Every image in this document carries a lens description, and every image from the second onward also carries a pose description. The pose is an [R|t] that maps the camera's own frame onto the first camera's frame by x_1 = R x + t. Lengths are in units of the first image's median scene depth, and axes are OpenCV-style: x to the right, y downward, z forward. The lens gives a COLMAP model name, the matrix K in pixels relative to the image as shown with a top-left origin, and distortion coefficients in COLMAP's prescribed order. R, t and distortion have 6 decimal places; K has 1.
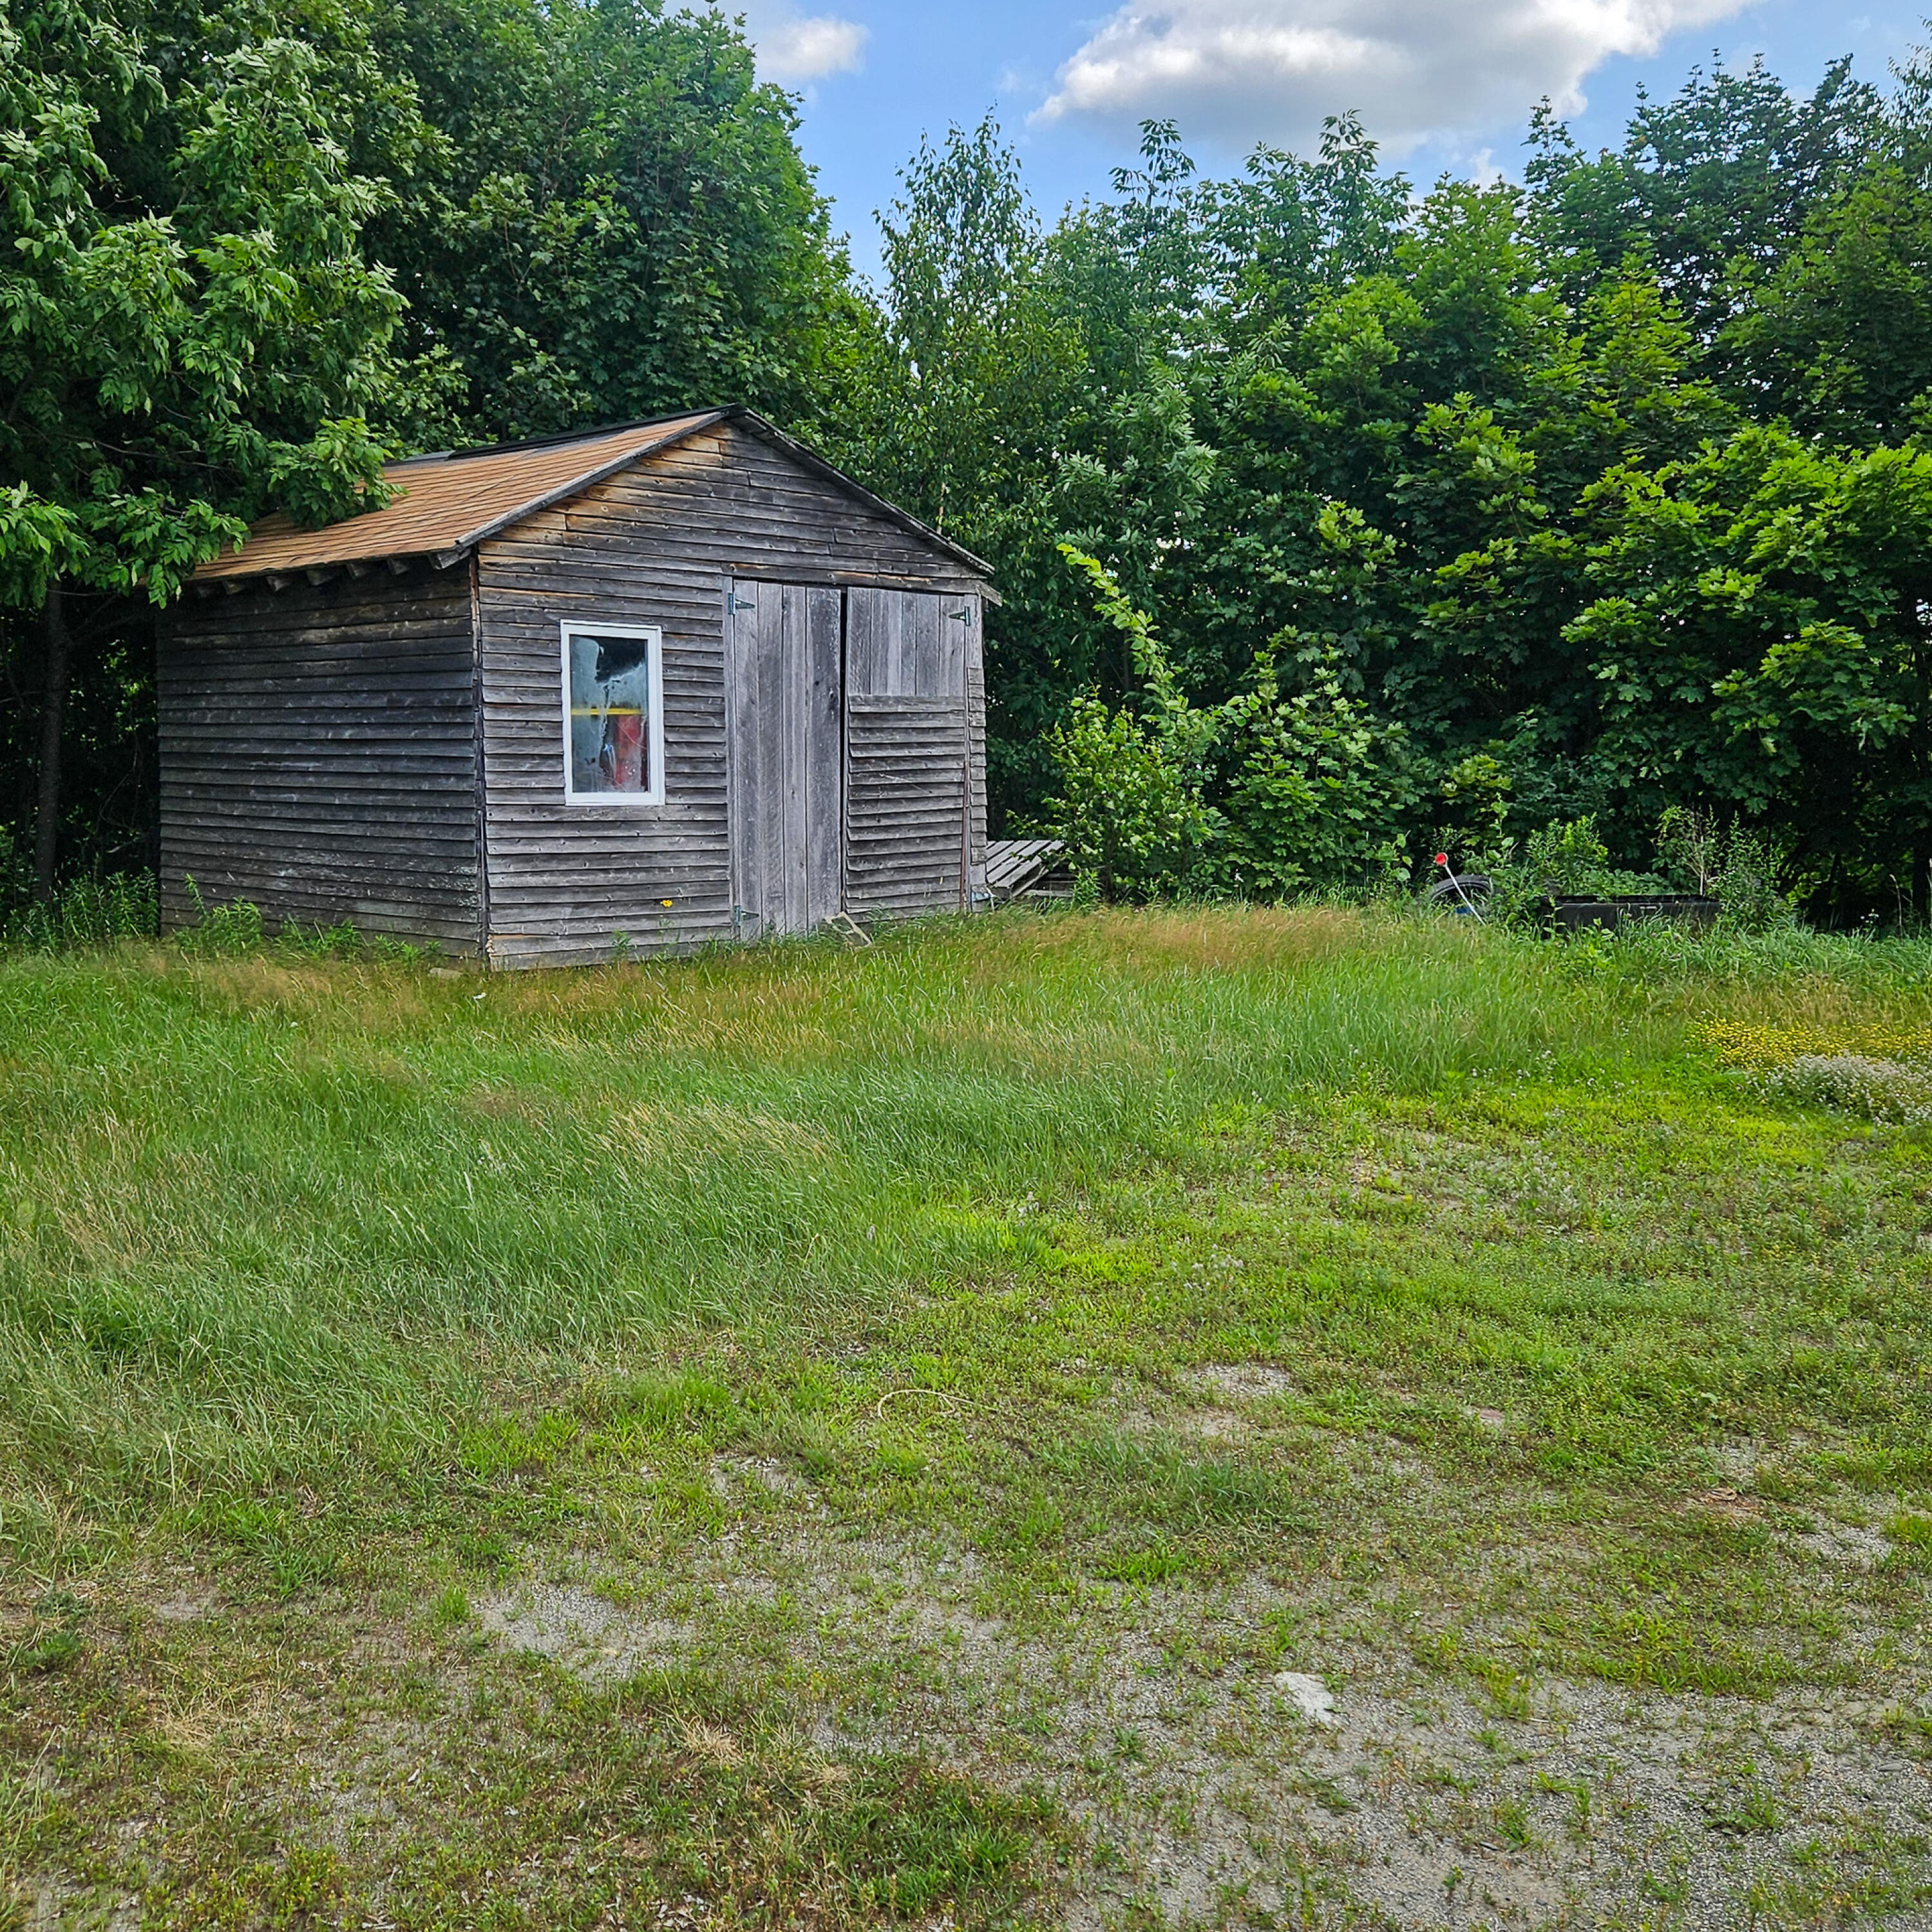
lens RADIAL K [[2275.9, 0, 966.0], [0, 2275.9, 966.0], [0, 0, 1]] dist [0.102135, -0.011628]
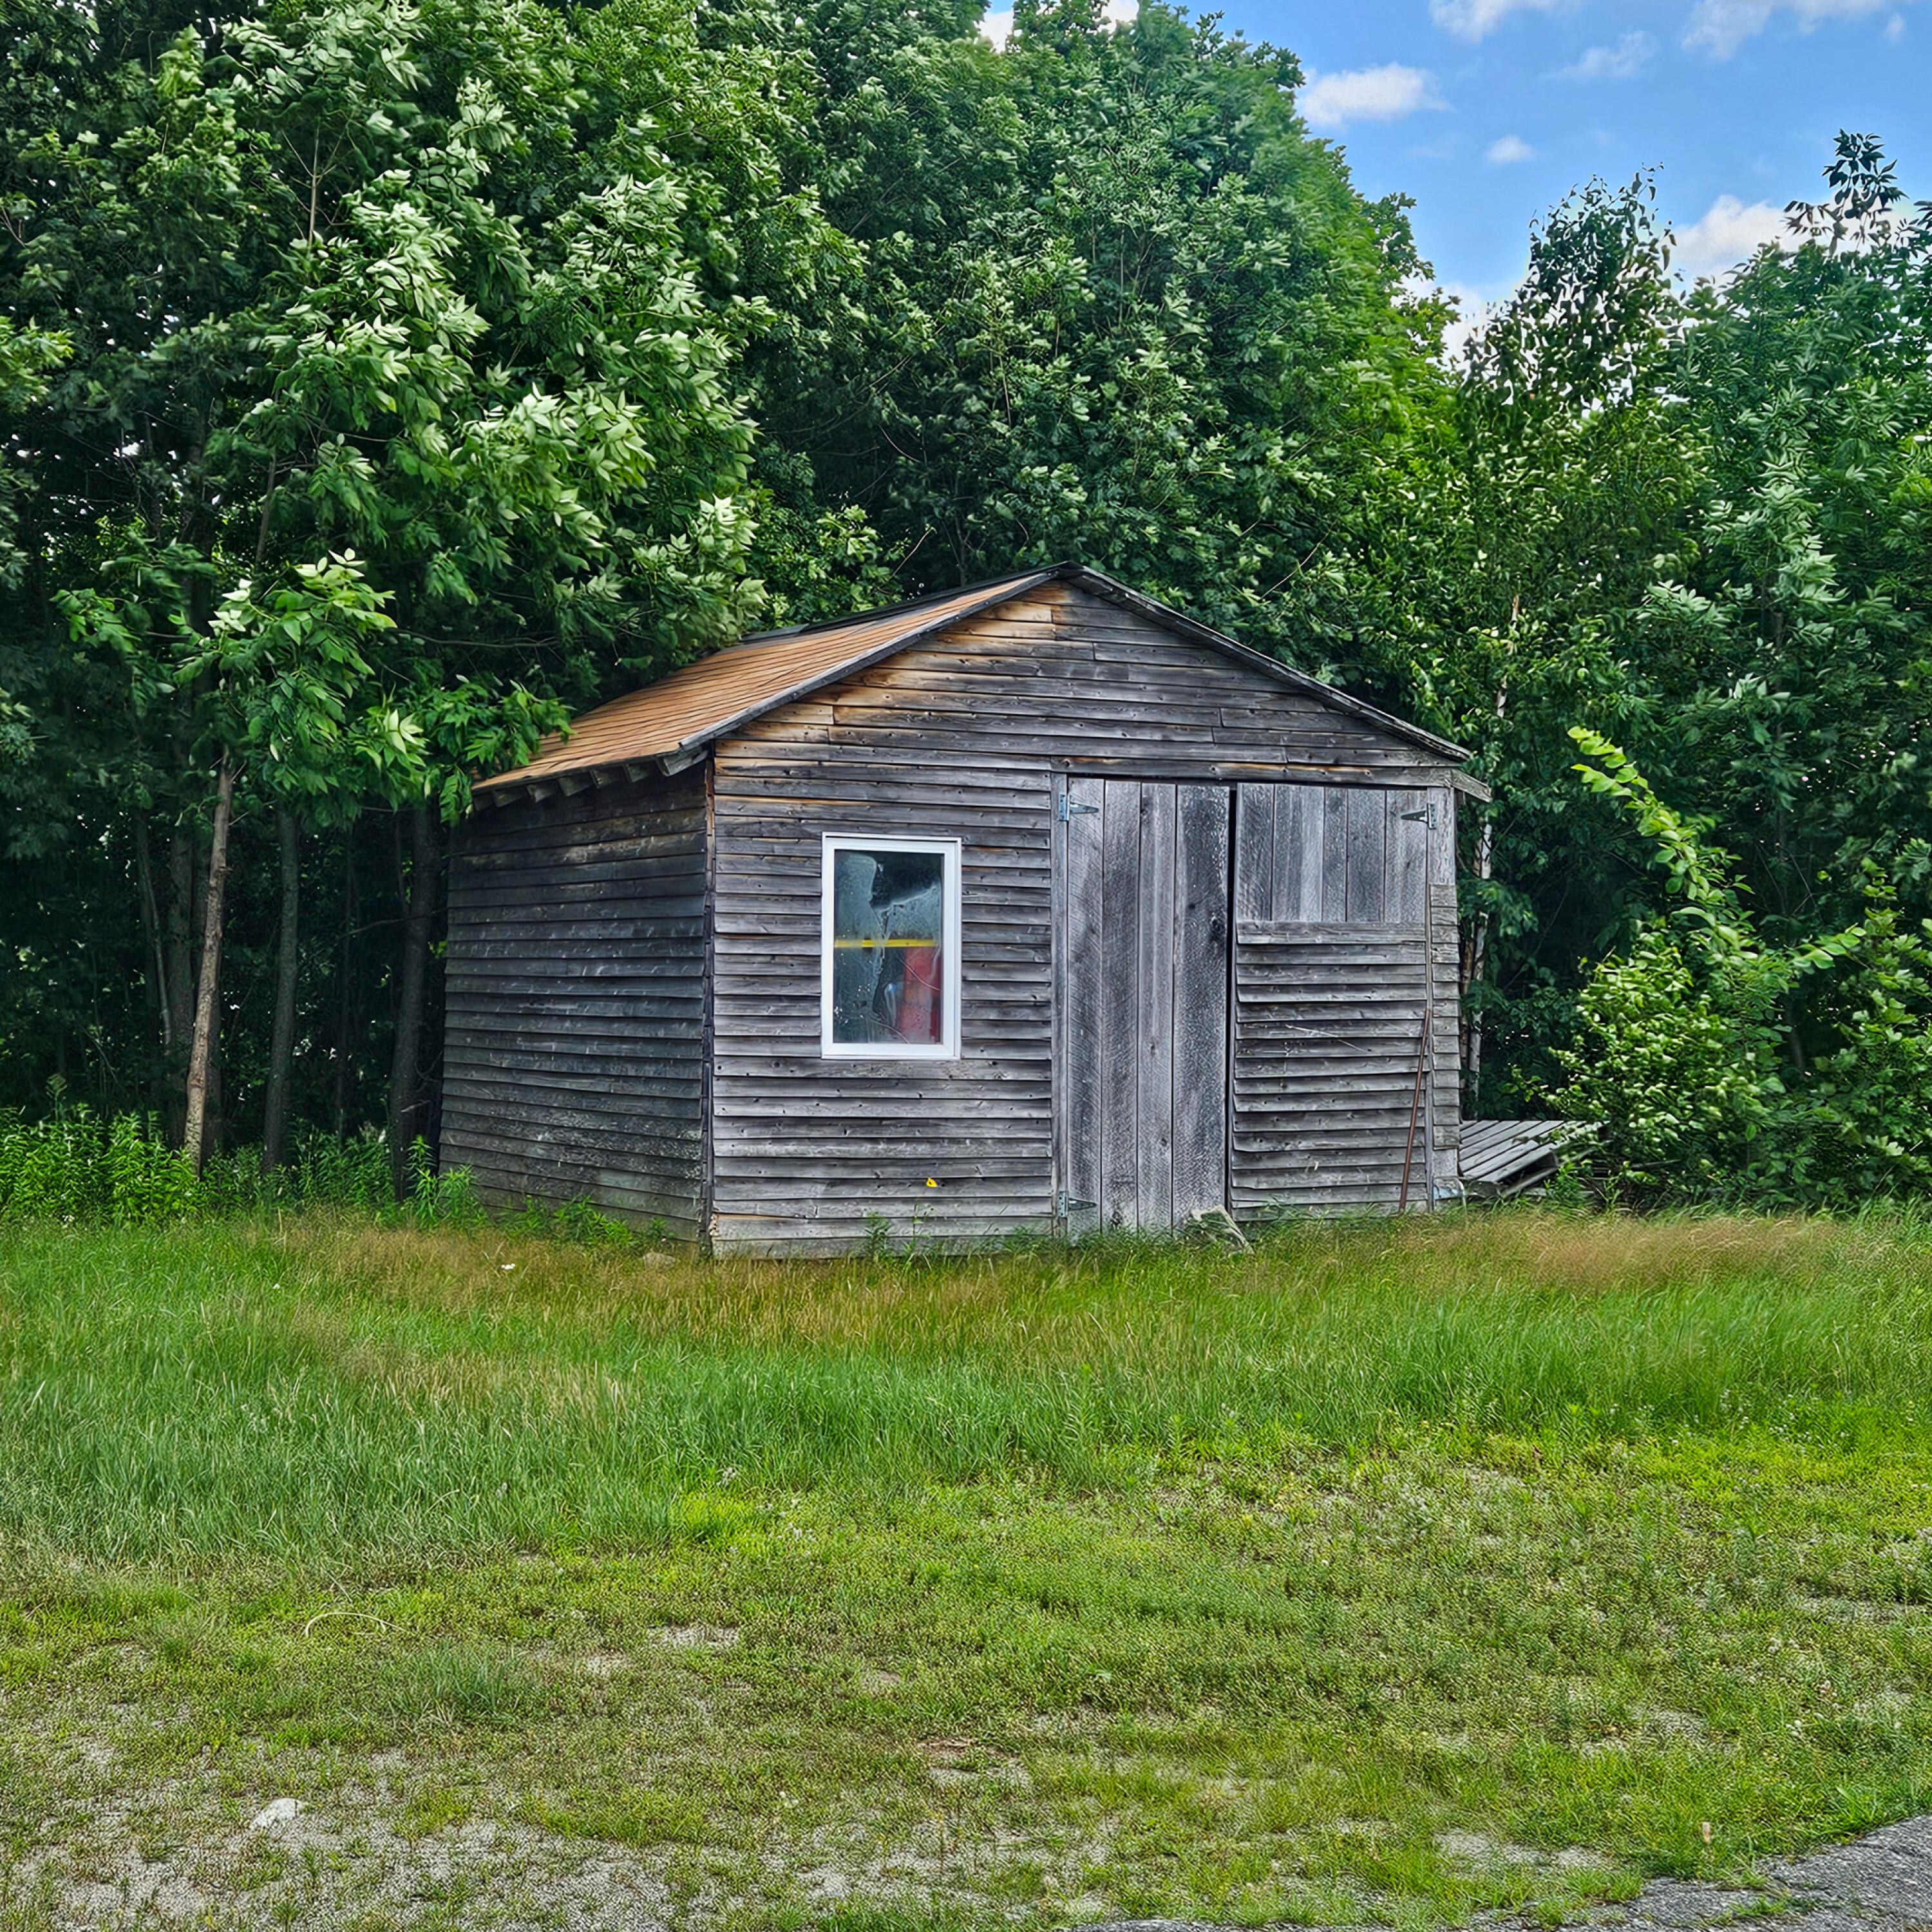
lens RADIAL K [[3628.8, 0, 966.0], [0, 3628.8, 966.0], [0, 0, 1]] dist [0.101403, -0.132688]
pose [[0.933353, 0.005168, -0.358923, 0.320193], [-0.042110, 0.994569, -0.095185, 0.016808], [0.356481, 0.103955, 0.928501, -0.173189]]
